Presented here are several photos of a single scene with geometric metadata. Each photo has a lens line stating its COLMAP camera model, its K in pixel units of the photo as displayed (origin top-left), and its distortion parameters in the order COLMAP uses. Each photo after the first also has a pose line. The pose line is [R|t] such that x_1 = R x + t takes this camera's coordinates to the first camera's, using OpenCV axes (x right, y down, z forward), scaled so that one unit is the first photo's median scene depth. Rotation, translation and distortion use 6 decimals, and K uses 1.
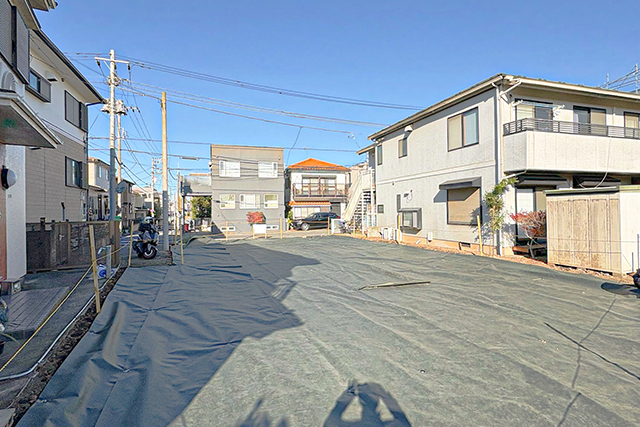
lens RADIAL K [[348.3, 0, 324.4], [0, 348.3, 210.2], [0, 0, 1]] dist [-0.005424, 0.000104]
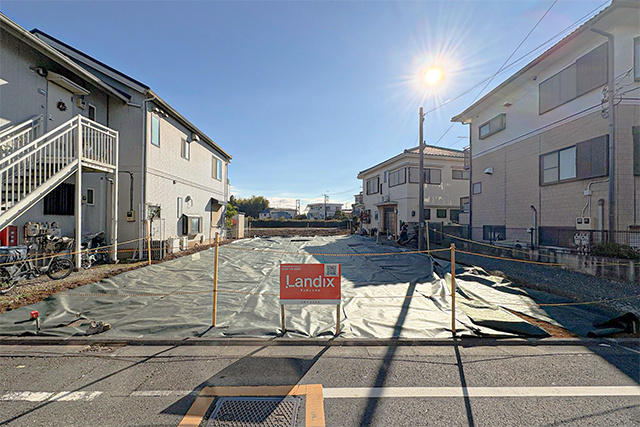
lens RADIAL K [[277.9, 0, 326.5], [0, 277.9, 221.9], [0, 0, 1]] dist [-0.002106, 0.000209]
pose [[-0.964368, 0.005479, 0.264509, -0.325319], [0.003038, 0.999949, -0.009636, 0.024344], [-0.264549, -0.008490, -0.964335, 1.558456]]
